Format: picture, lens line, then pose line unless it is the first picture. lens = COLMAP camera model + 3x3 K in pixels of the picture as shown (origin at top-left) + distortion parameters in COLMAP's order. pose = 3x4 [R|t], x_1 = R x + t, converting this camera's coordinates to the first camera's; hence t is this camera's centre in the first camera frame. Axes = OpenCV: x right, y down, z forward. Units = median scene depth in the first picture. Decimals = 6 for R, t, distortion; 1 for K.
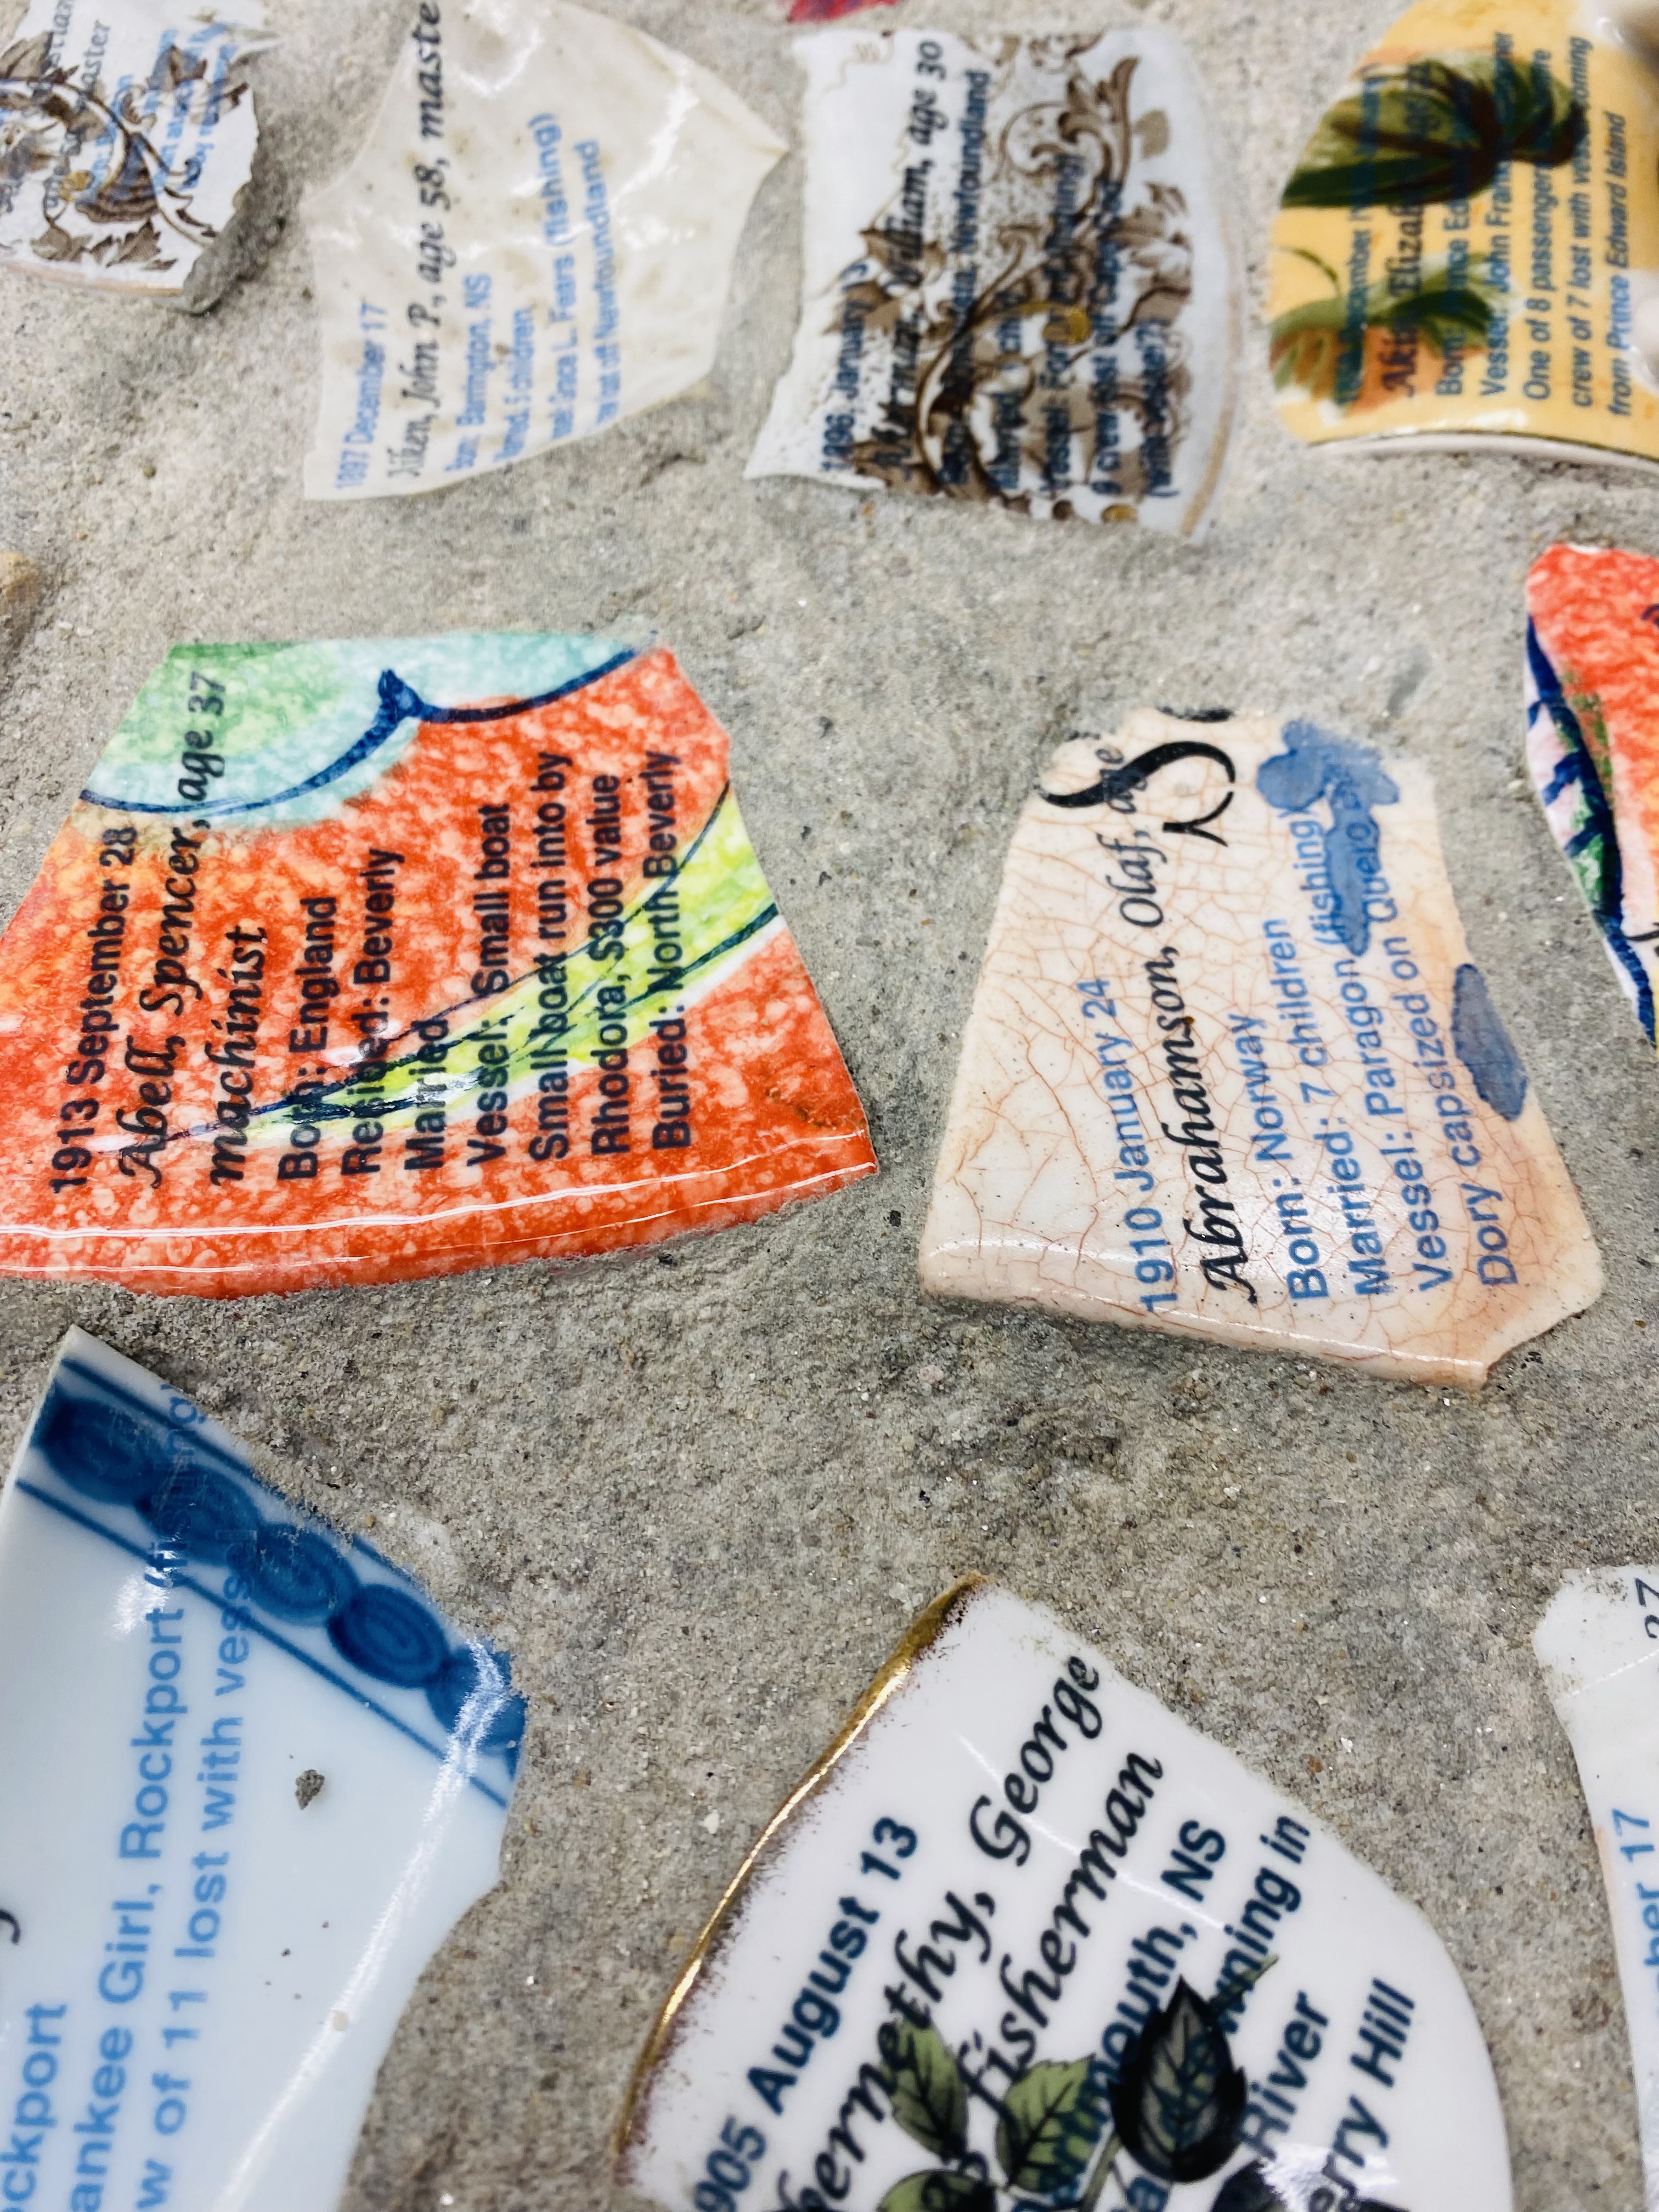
lens RADIAL K [[1763.2, 0, 794.1], [0, 1763.2, 1072.8], [0, 0, 1]] dist [-0.037249, 0.029454]
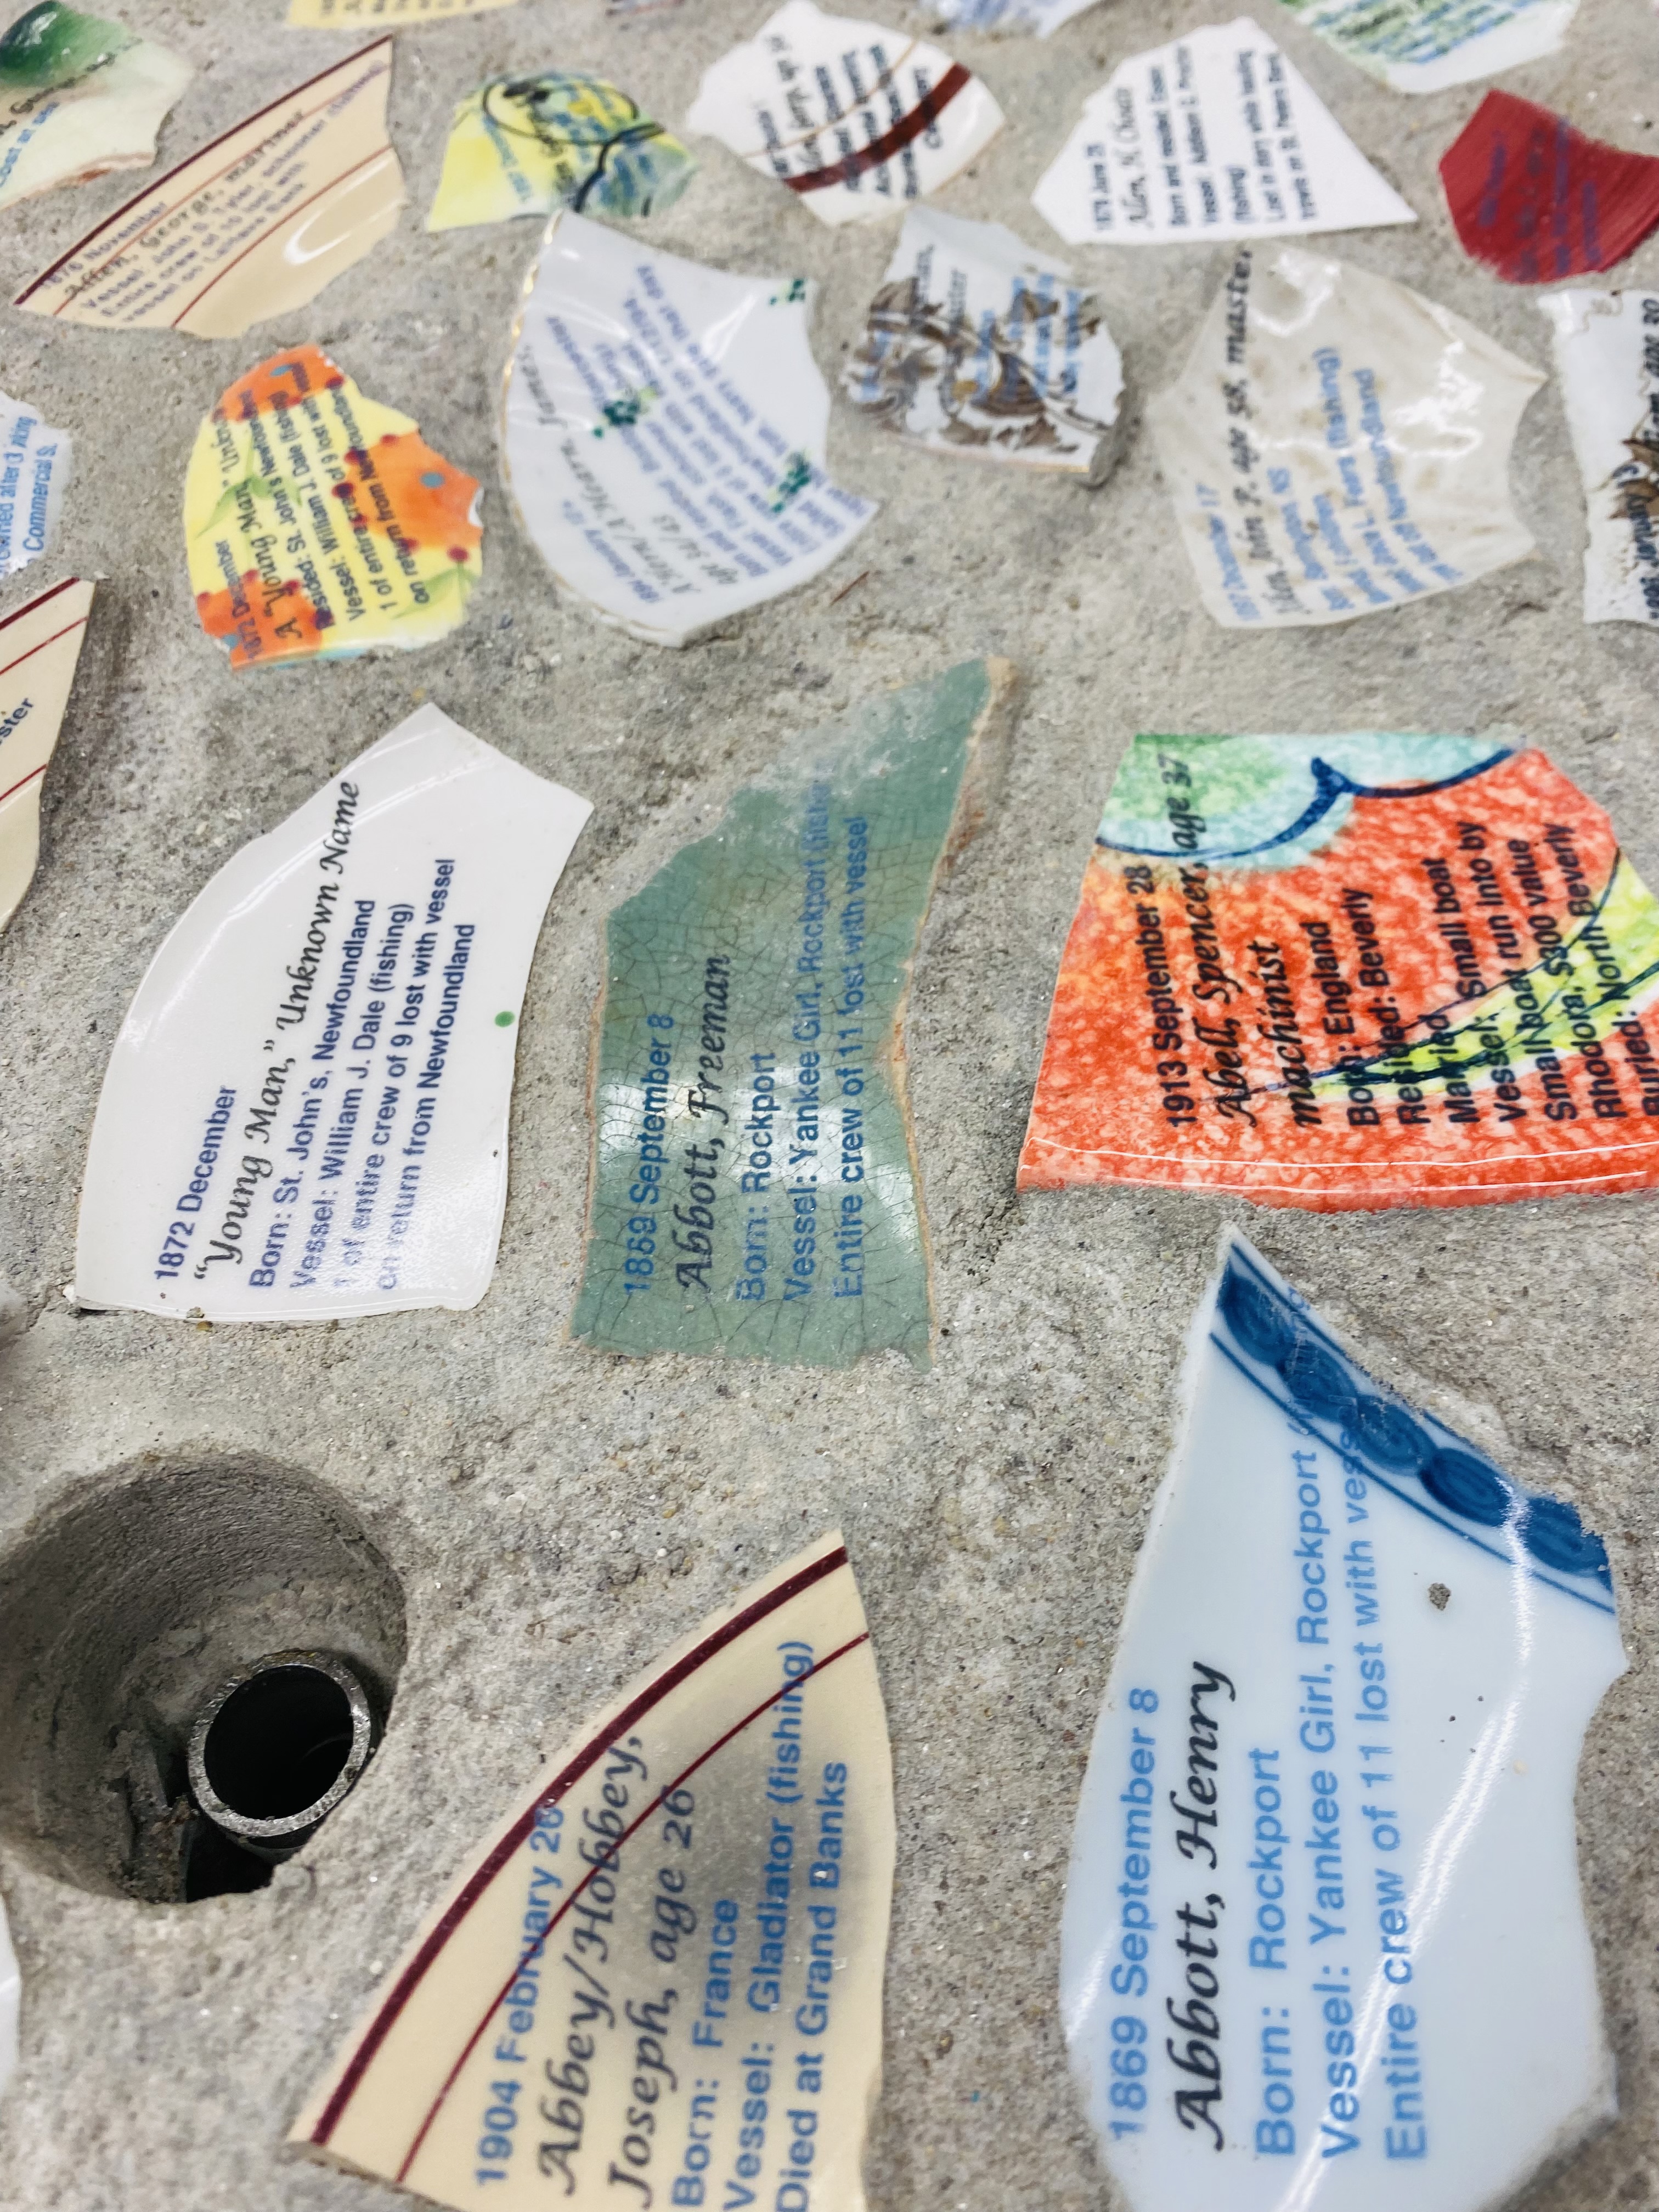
lens RADIAL K [[1808.8, 0, 799.5], [0, 1808.8, 1062.4], [0, 0, 1]] dist [-0.013287, -0.007000]
pose [[0.997790, 0.040910, -0.052356, -0.573966], [-0.047802, 0.989279, -0.137996, 0.197461], [0.046149, 0.140194, 0.989048, -0.281867]]
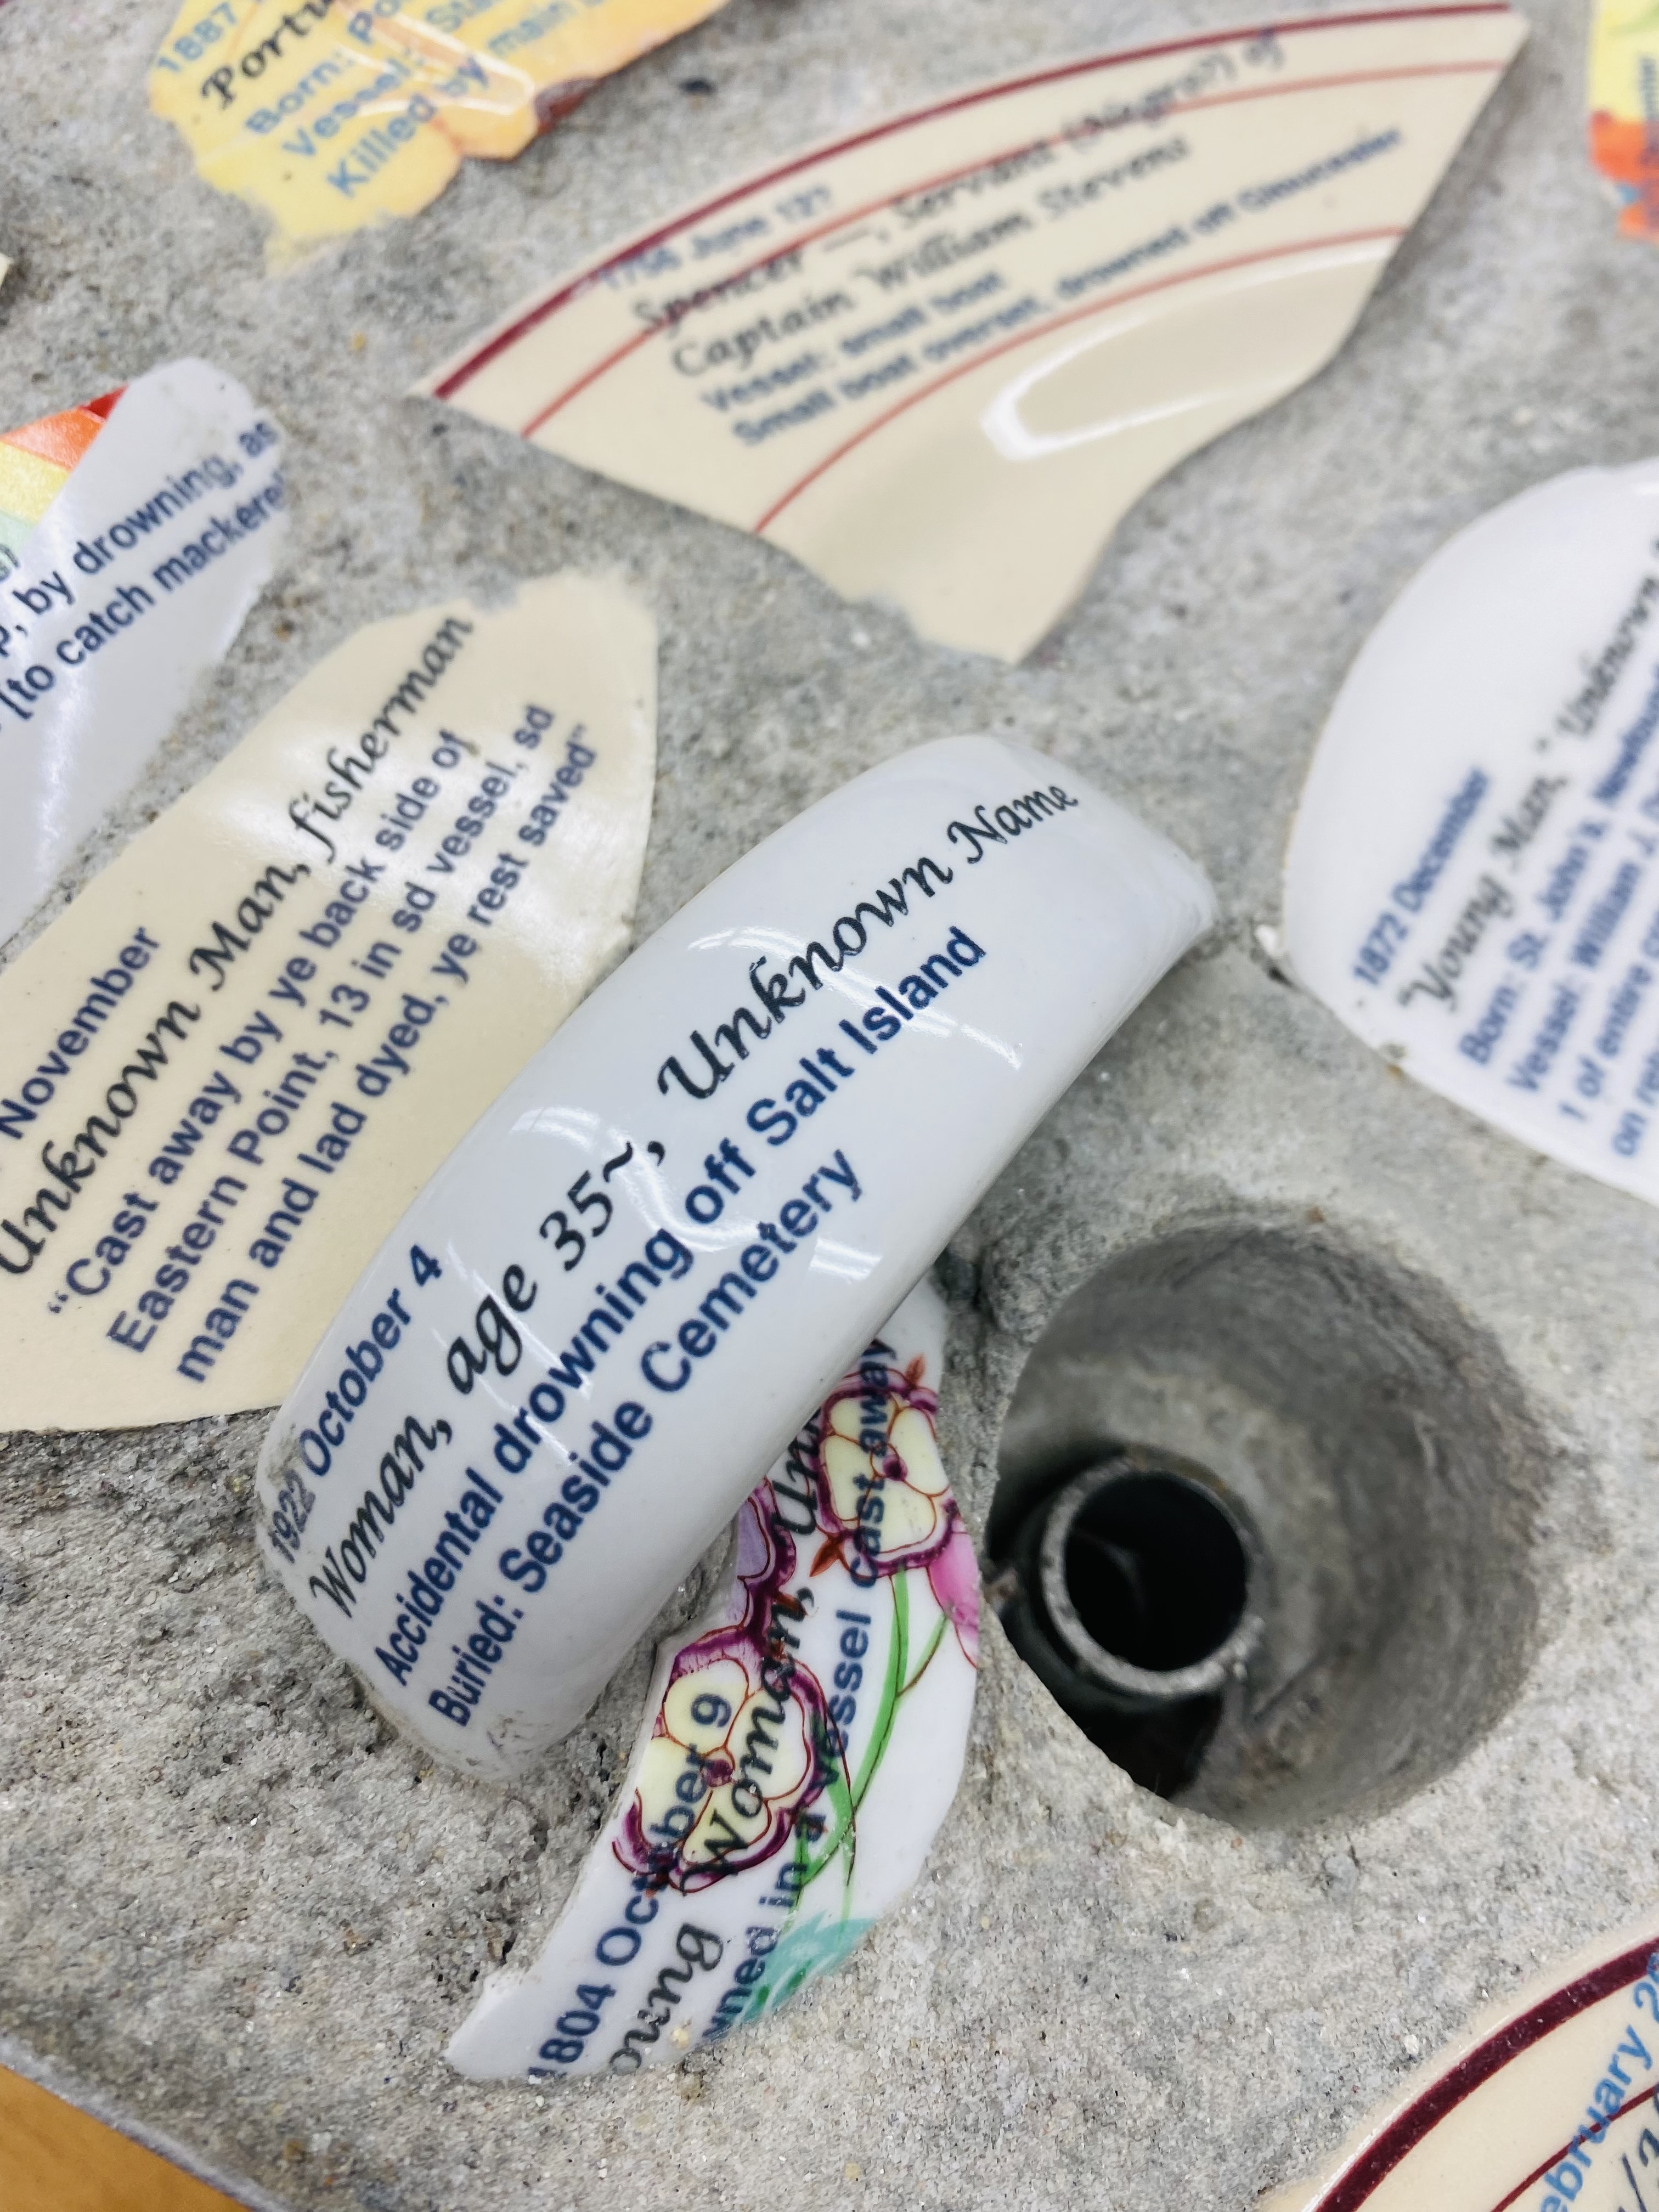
lens RADIAL K [[1763.2, 0, 794.1], [0, 1763.2, 1072.8], [0, 0, 1]] dist [-0.037249, 0.029454]
pose [[0.821070, 0.566797, -0.067706, -1.198115], [-0.563496, 0.823752, 0.062485, 0.334592], [0.091189, -0.013152, 0.995747, 0.030063]]
